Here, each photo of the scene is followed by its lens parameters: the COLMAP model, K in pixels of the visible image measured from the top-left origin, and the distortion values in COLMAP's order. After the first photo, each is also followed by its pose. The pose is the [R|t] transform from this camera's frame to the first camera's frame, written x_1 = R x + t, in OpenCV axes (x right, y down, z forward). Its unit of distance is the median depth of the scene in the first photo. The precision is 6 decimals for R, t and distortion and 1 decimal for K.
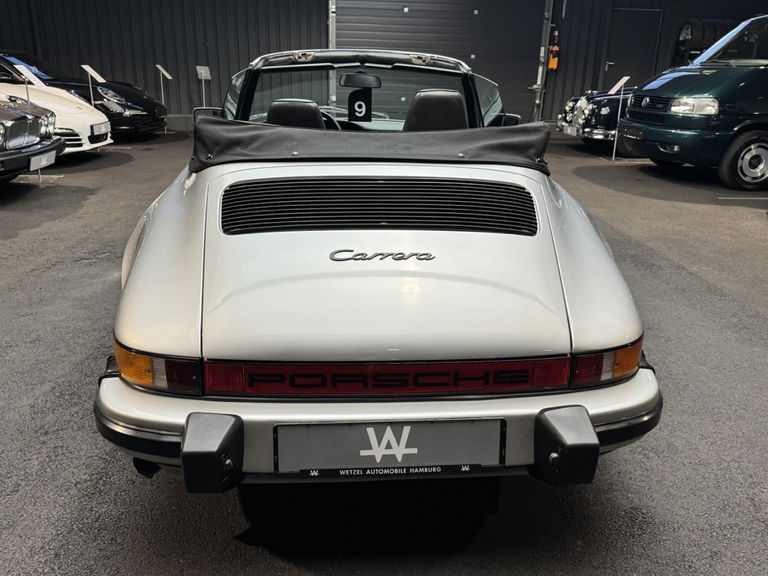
lens RADIAL K [[614.0, 0, 384.0], [0, 614.0, 288.0], [0, 0, 1]] dist [-0.000729, -0.017623]
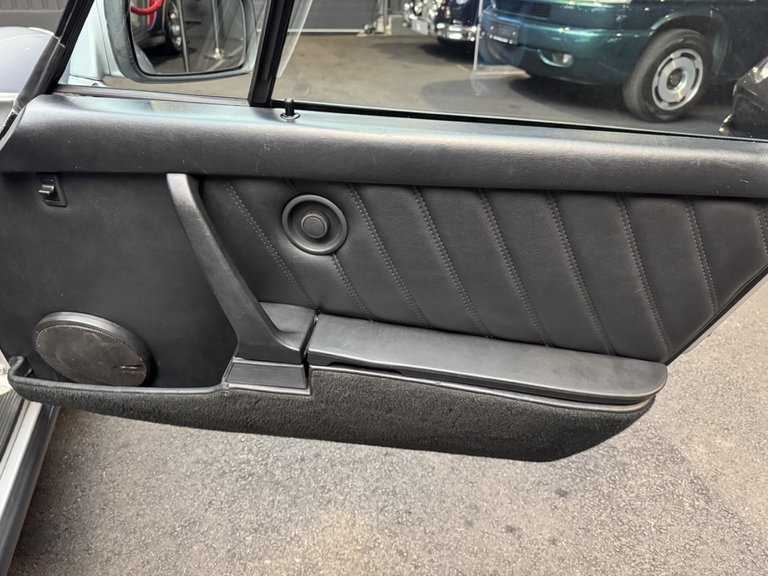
lens RADIAL K [[539.3, 0, 382.8], [0, 539.3, 285.8], [0, 0, 1]] dist [0.042791, -0.076329]
pose [[0.979592, -0.093505, 0.177925, 0.149462], [0.055554, 0.976674, 0.207415, -0.116527], [-0.193169, -0.193297, 0.961936, 0.411715]]
